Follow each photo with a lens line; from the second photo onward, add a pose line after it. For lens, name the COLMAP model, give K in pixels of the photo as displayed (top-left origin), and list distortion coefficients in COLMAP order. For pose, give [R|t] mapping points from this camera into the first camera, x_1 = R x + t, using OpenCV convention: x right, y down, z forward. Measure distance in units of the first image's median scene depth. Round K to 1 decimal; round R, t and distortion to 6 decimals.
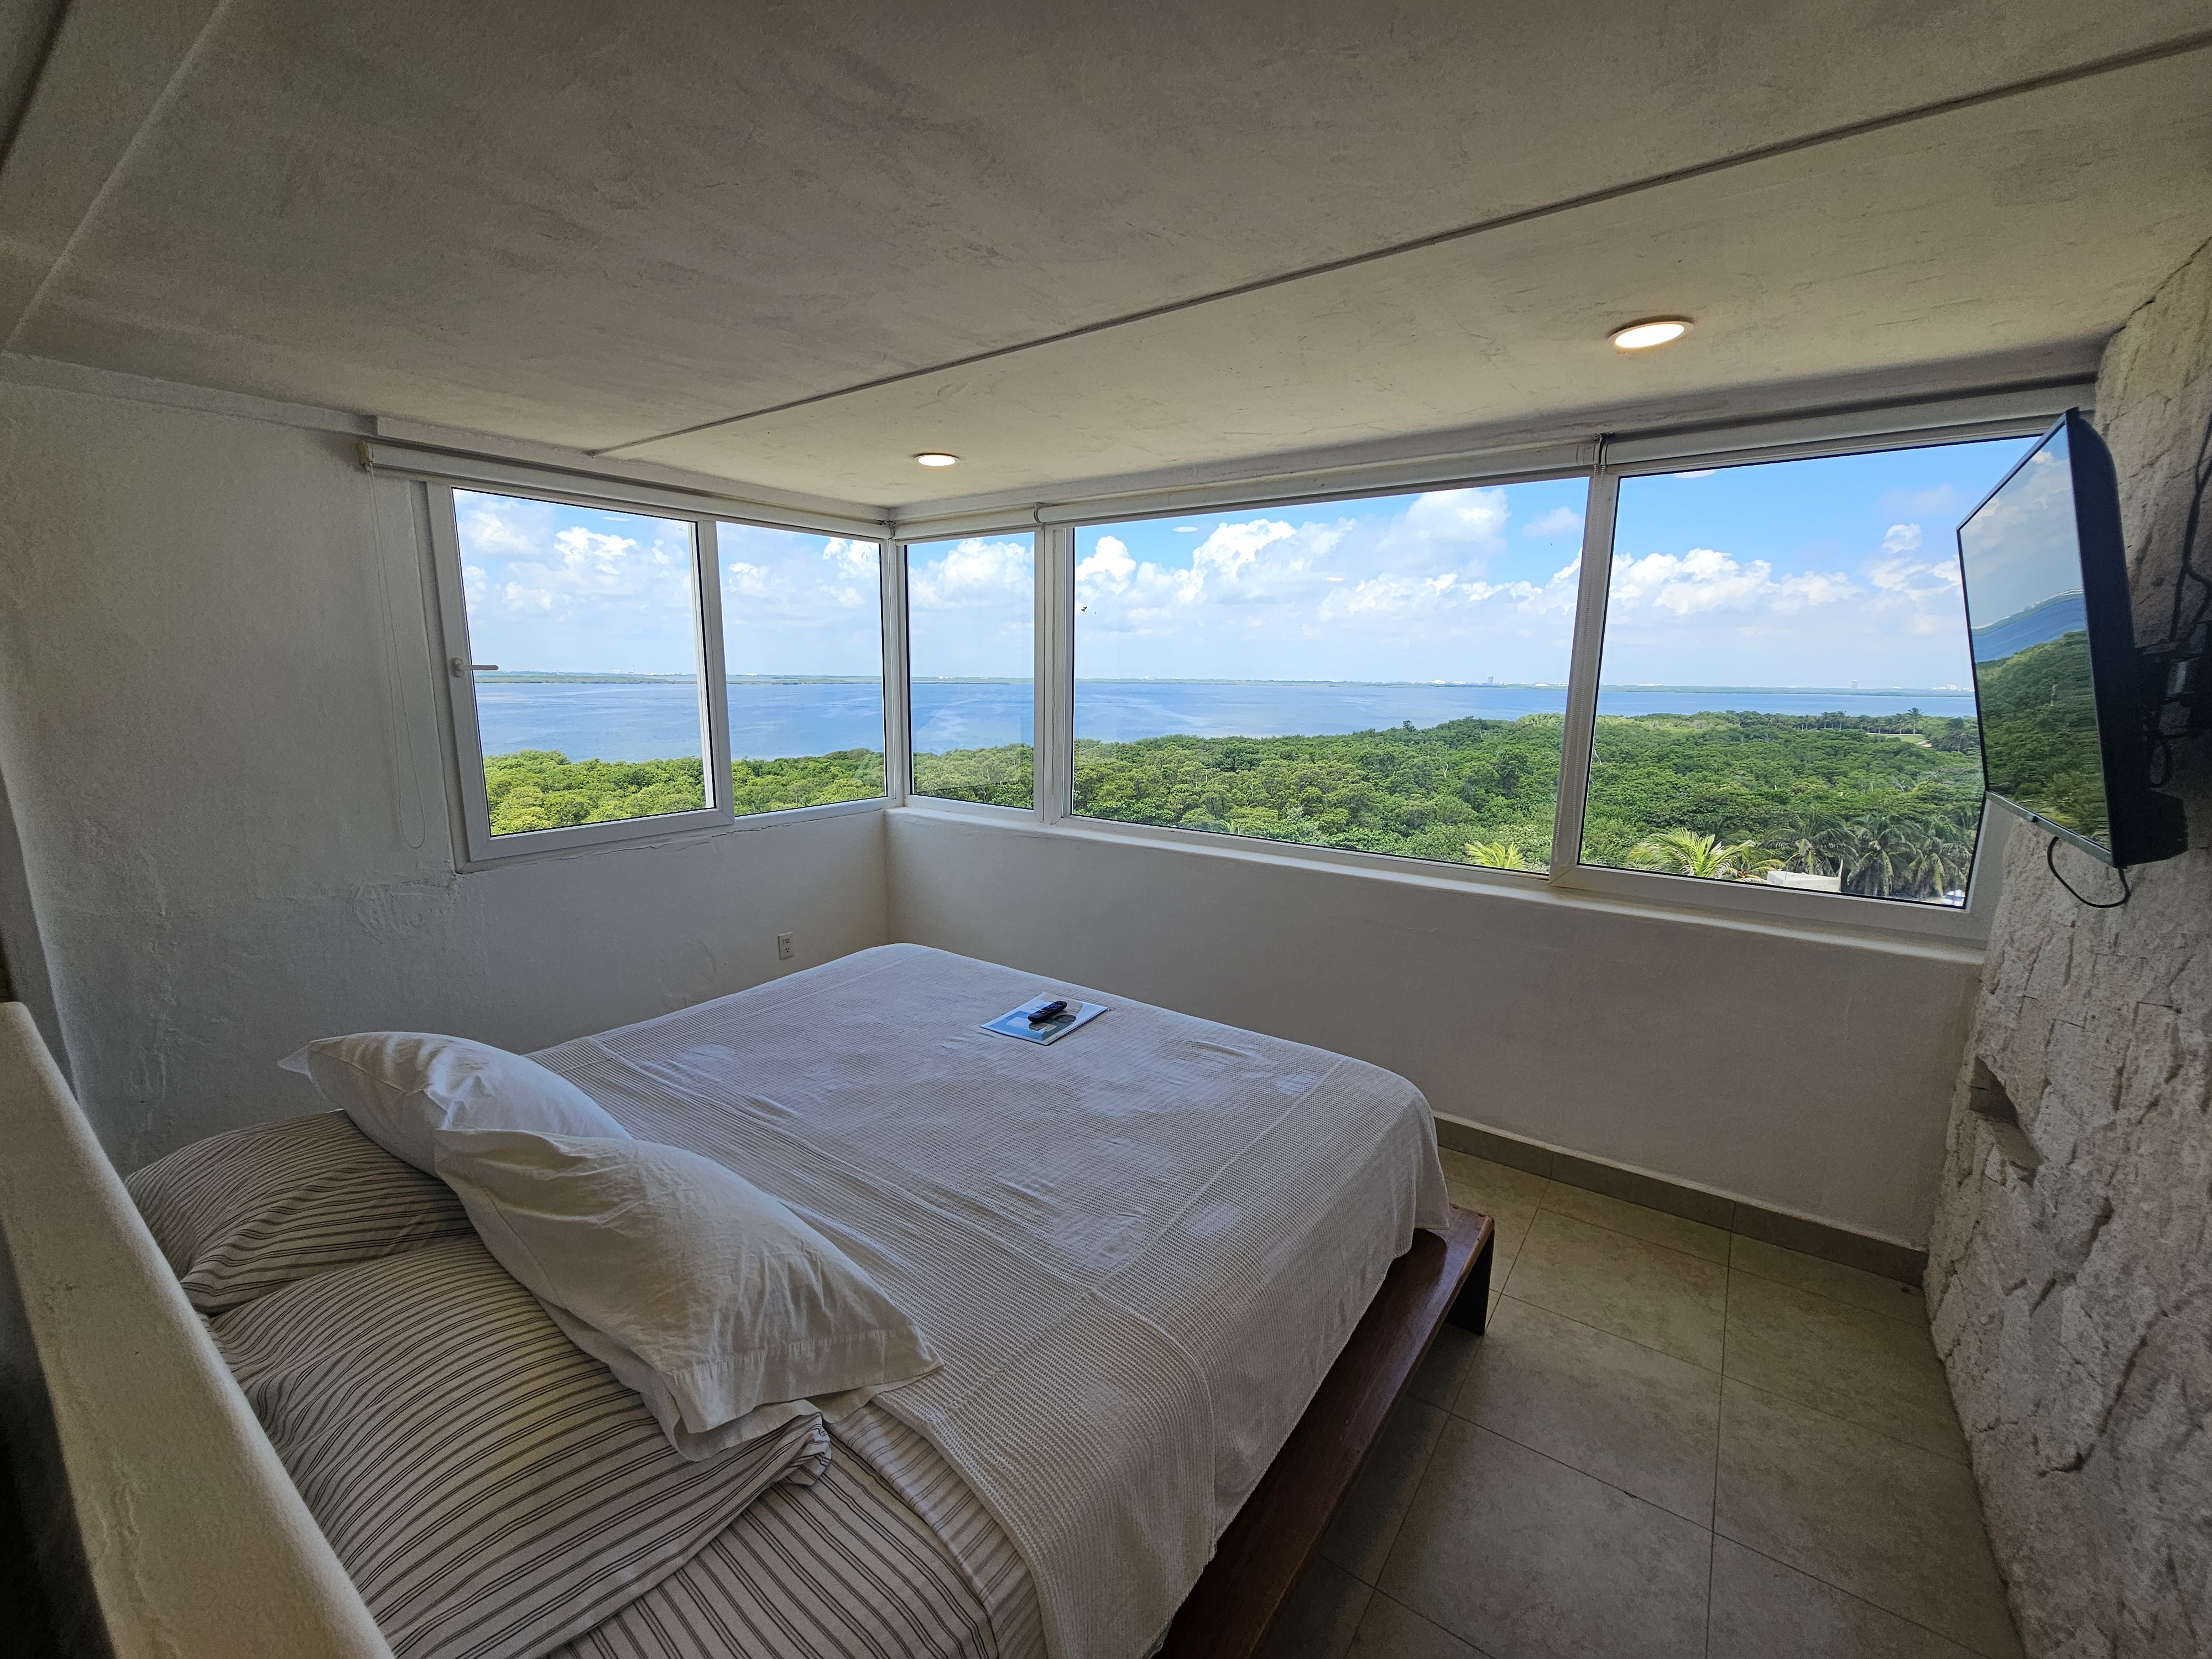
lens RADIAL K [[901.8, 0, 1107.0], [0, 901.8, 831.8], [0, 0, 1]] dist [-0.000747, -0.001346]
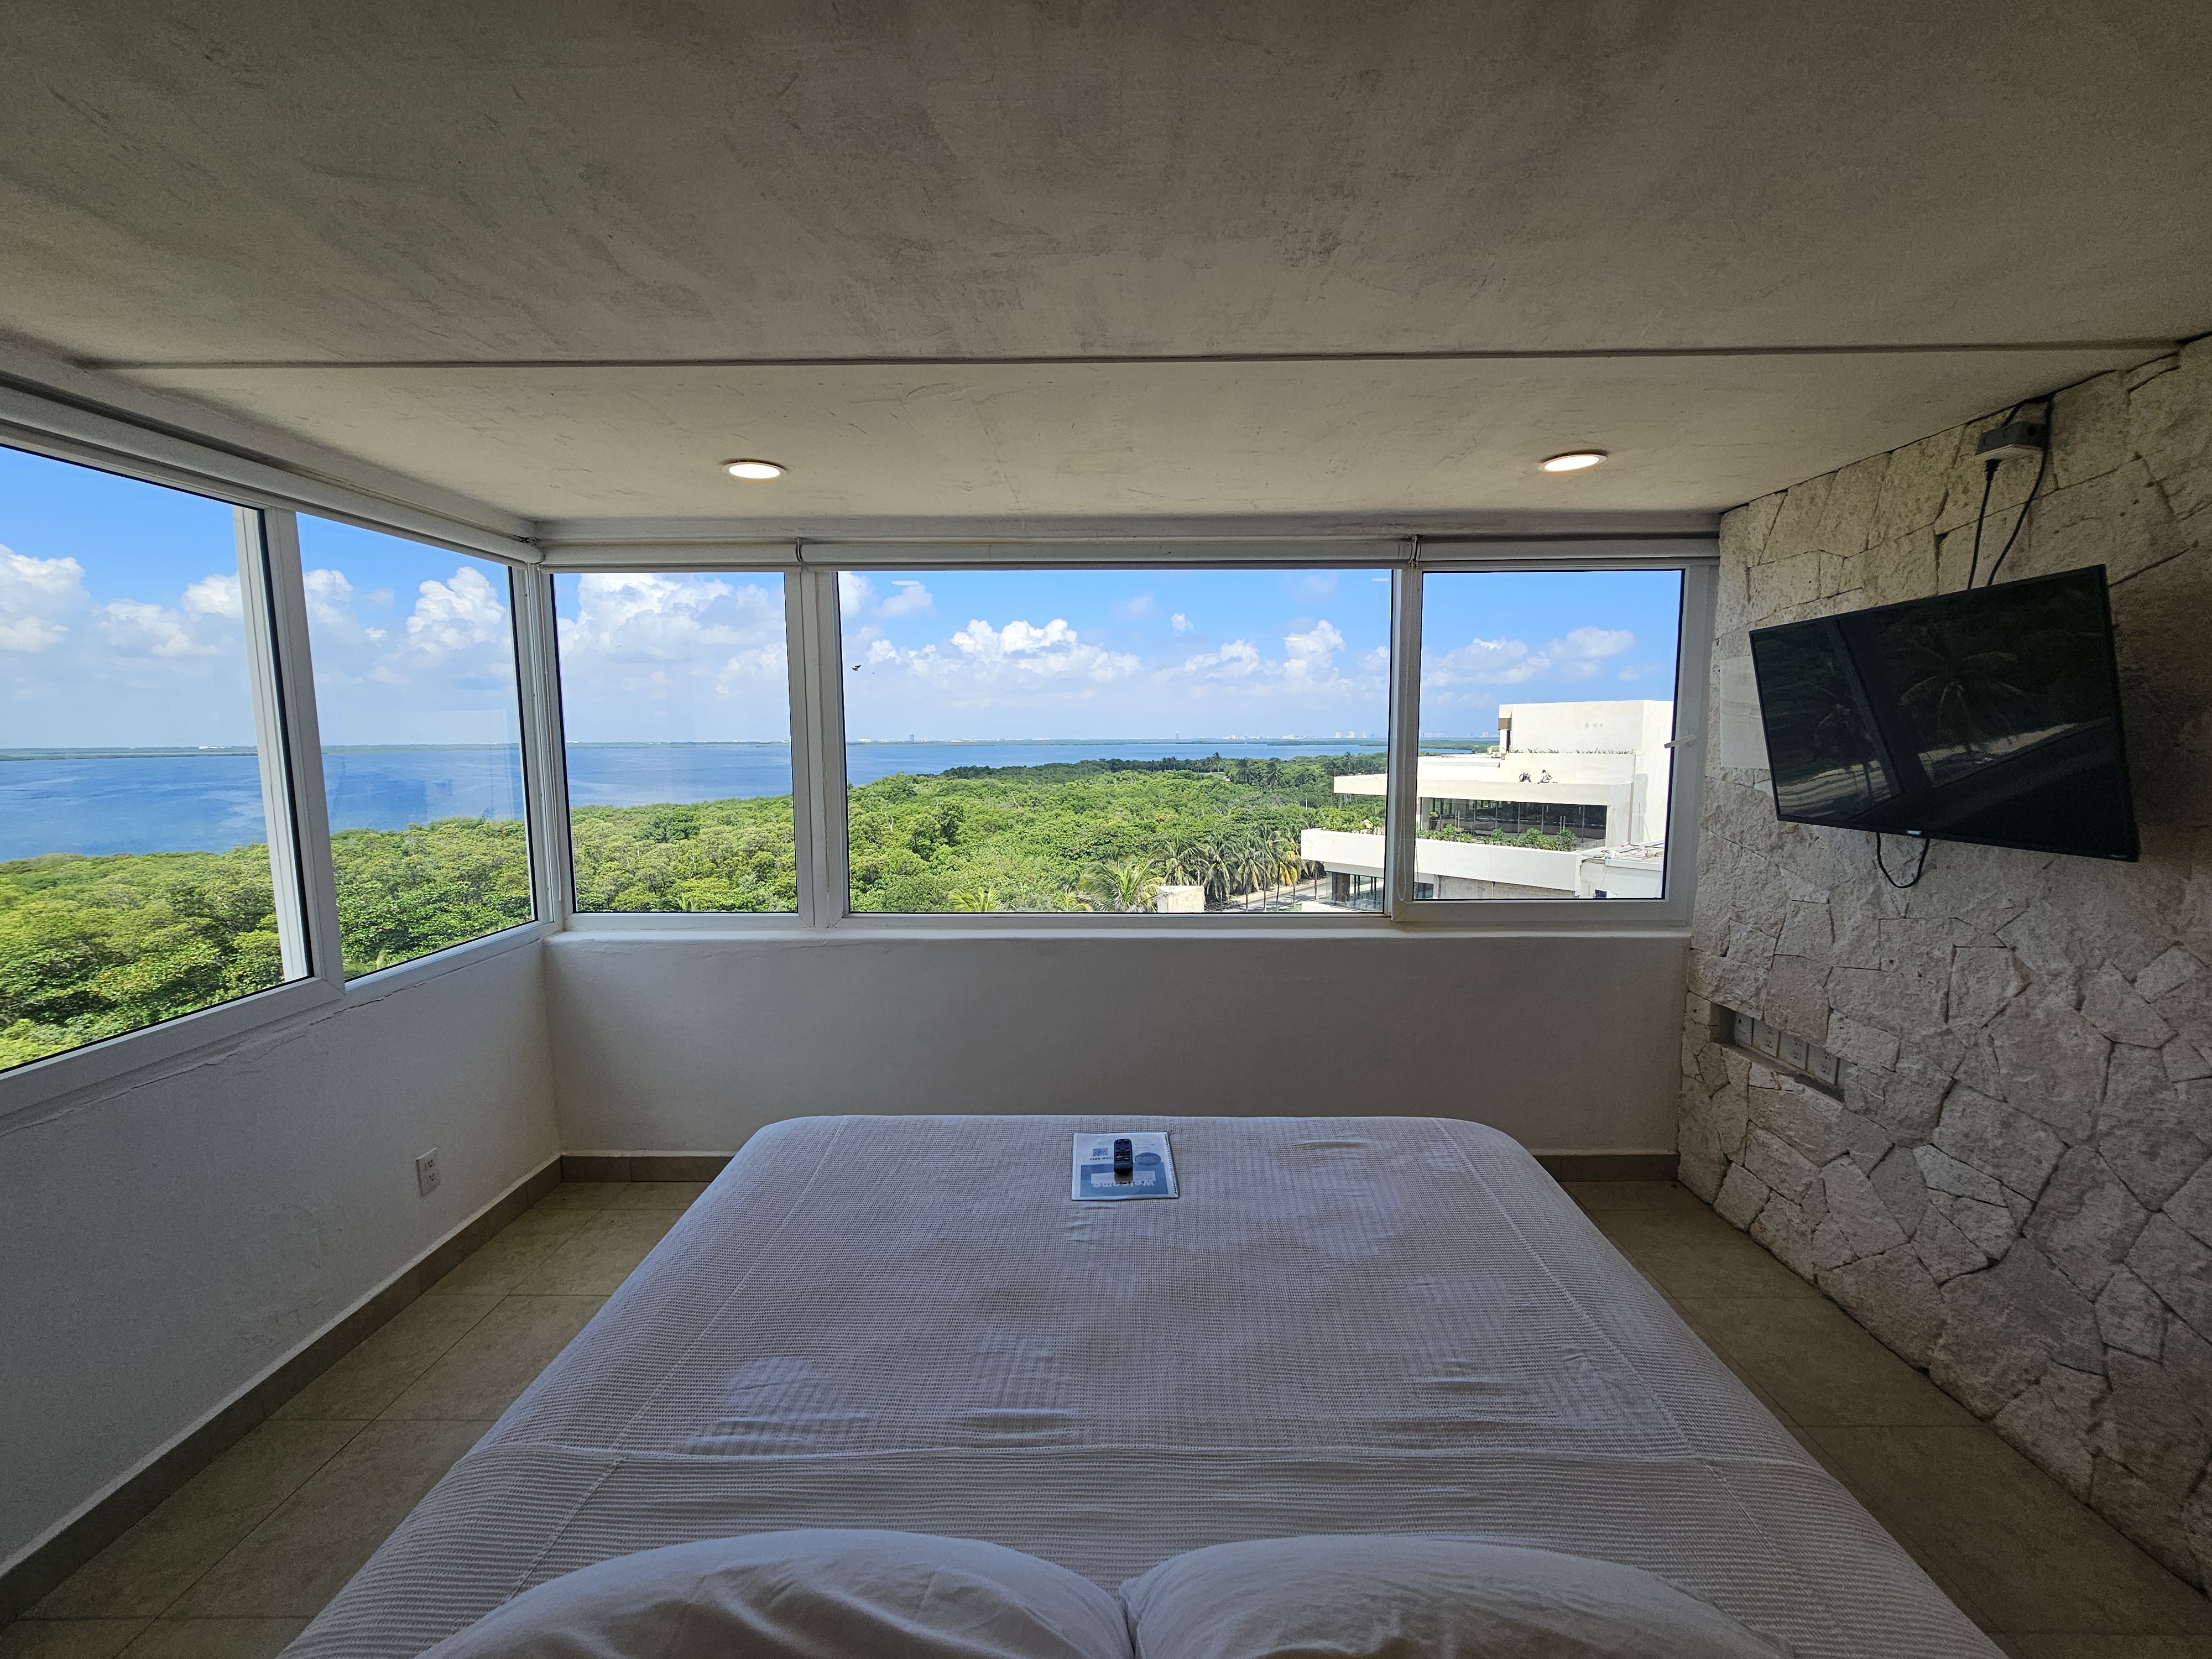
lens RADIAL K [[901.8, 0, 1091.3], [0, 901.8, 833.5], [0, 0, 1]] dist [-0.000747, -0.001346]
pose [[0.823156, -0.077523, 0.562499, -0.332258], [0.112534, 0.993259, -0.027792, -0.045755], [-0.556552, 0.086177, 0.826331, 0.198301]]
